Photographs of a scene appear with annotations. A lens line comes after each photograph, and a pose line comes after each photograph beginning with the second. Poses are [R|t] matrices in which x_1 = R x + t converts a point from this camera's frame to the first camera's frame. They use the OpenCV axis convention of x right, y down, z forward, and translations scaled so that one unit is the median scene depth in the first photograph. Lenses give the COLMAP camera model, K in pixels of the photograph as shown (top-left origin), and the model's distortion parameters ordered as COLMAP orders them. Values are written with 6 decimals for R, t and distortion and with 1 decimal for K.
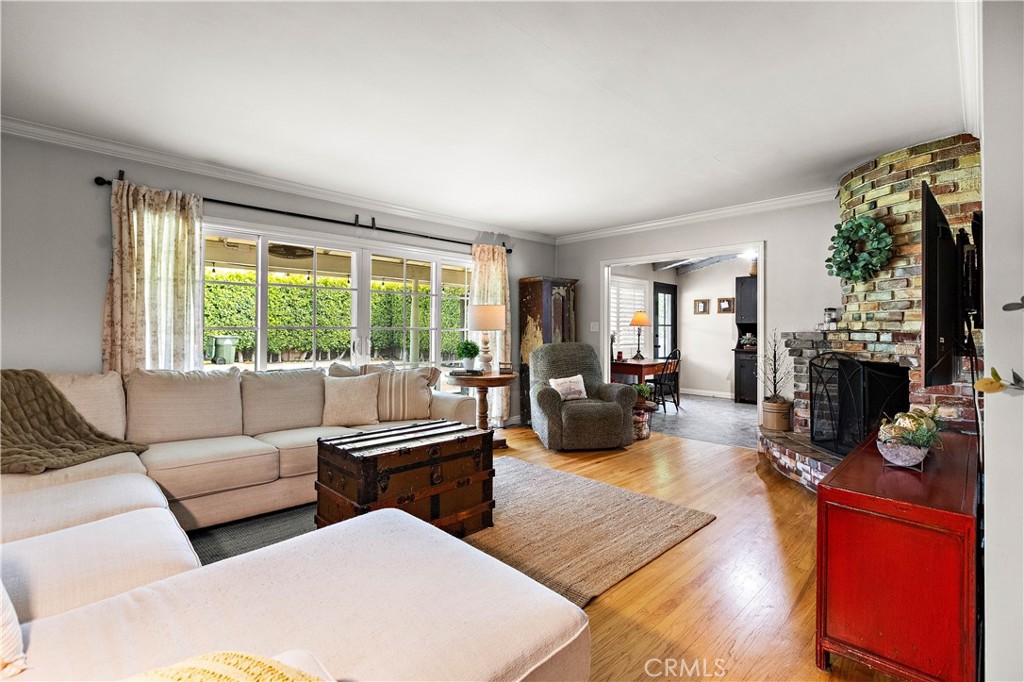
lens RADIAL K [[459.0, 0, 506.4], [0, 459.0, 326.1], [0, 0, 1]] dist [0.002290, 0.000357]
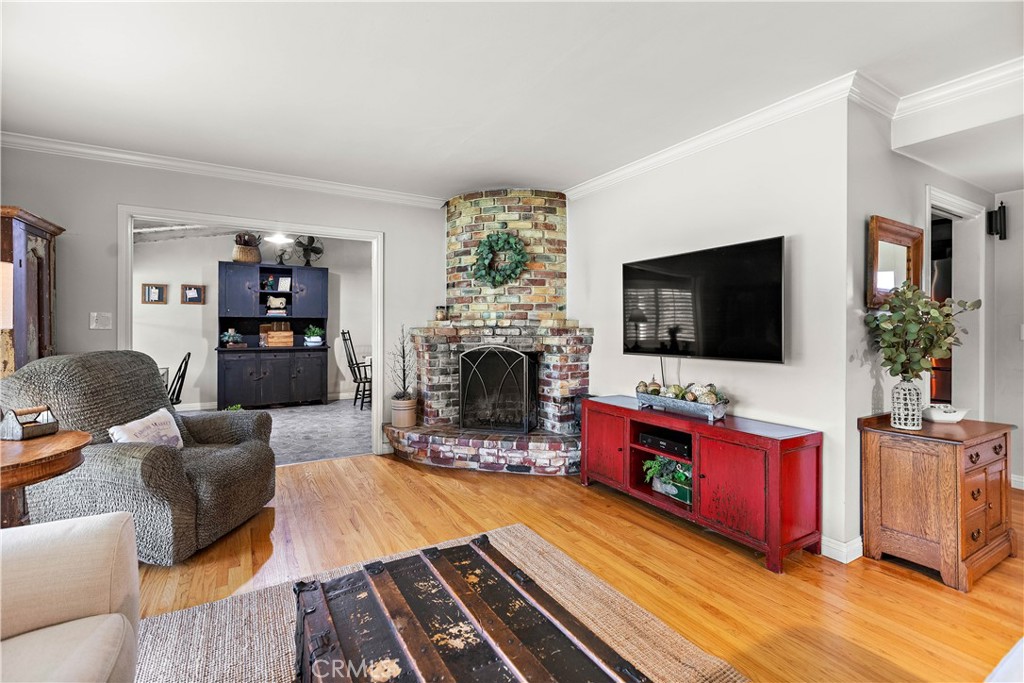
lens RADIAL K [[459.0, 0, 506.4], [0, 459.0, 326.6], [0, 0, 1]] dist [0.002290, 0.000357]
pose [[0.244339, -0.005664, 0.969673, -0.350198], [-0.008853, 0.999928, 0.008072, -0.000305], [-0.969649, -0.010557, 0.244272, 0.602171]]
